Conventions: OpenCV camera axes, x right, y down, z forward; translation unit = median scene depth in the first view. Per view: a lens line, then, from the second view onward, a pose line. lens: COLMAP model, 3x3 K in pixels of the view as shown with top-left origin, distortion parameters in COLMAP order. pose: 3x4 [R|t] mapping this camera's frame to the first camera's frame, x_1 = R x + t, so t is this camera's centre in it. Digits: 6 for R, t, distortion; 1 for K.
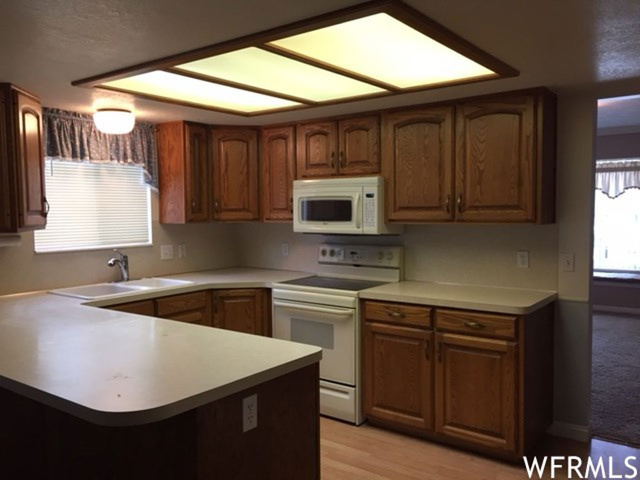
lens RADIAL K [[546.6, 0, 320.6], [0, 546.6, 249.0], [0, 0, 1]] dist [0.041159, -0.011342]
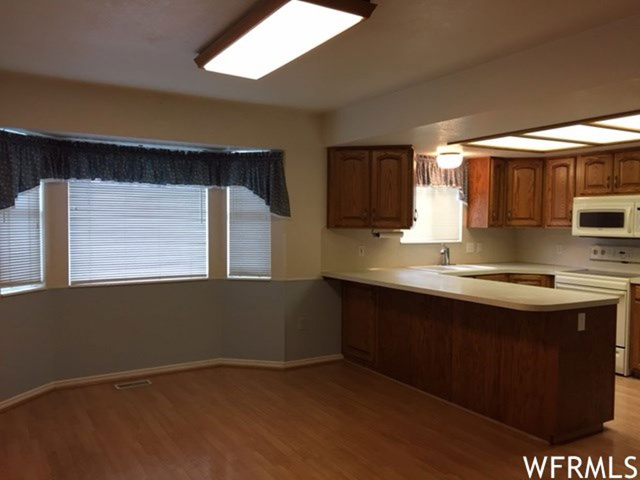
lens RADIAL K [[546.6, 0, 320.6], [0, 546.6, 249.0], [0, 0, 1]] dist [0.041159, -0.011342]
pose [[0.925978, 0.034005, -0.376043, -0.111533], [-0.041301, 0.999082, -0.011356, 0.044049], [0.375312, 0.026046, 0.926533, -0.498141]]
